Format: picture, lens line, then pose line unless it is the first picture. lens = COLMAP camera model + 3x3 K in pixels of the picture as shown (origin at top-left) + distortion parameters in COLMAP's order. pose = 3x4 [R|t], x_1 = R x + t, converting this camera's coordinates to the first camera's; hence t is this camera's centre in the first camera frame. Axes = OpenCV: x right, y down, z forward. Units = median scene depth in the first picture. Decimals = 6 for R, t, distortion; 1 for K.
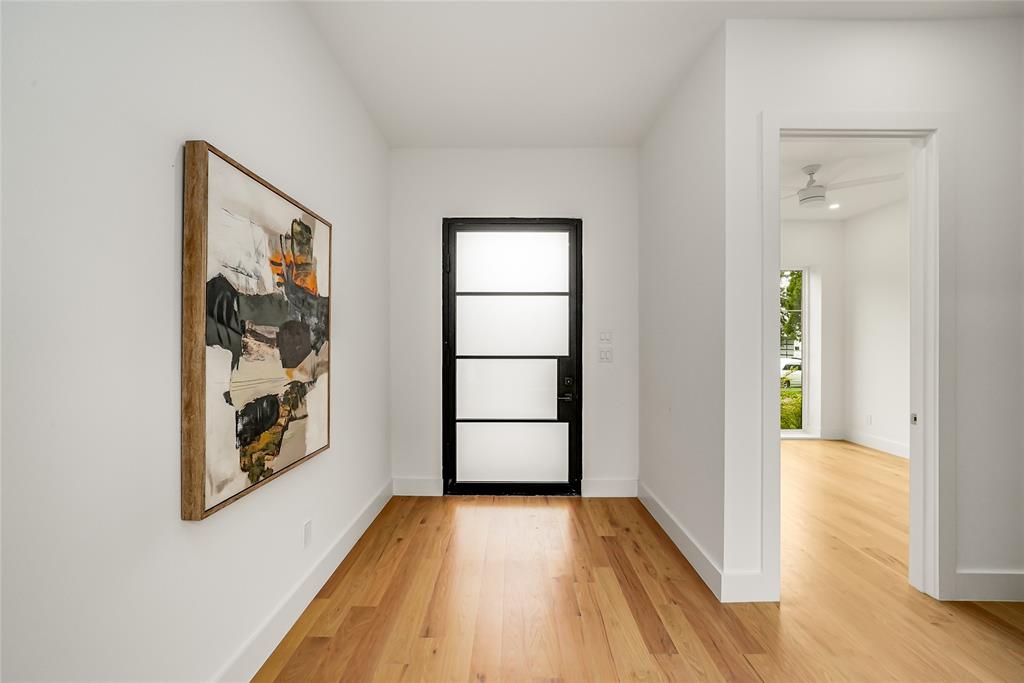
lens RADIAL K [[406.8, 0, 513.7], [0, 406.8, 341.7], [0, 0, 1]] dist [-0.010115, 0.002048]
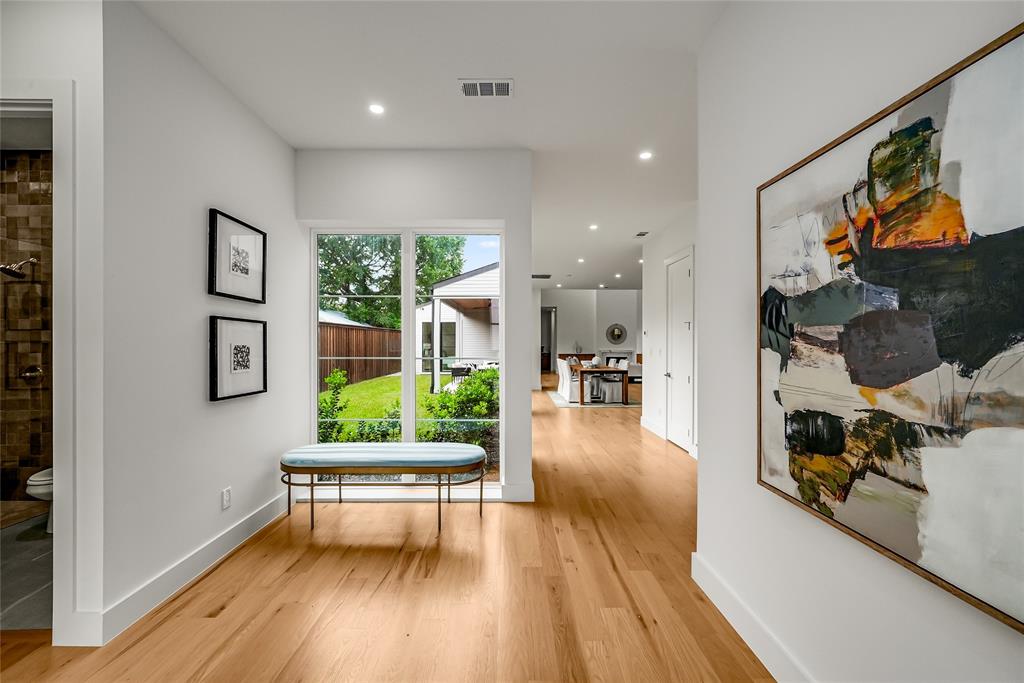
lens RADIAL K [[406.8, 0, 512.0], [0, 406.8, 343.0], [0, 0, 1]] dist [-0.010115, 0.002048]
pose [[-0.999971, 0.002117, -0.007278, 0.016032], [0.002141, 0.999992, -0.003296, -0.003164], [0.007271, -0.003311, -0.999968, 1.871410]]
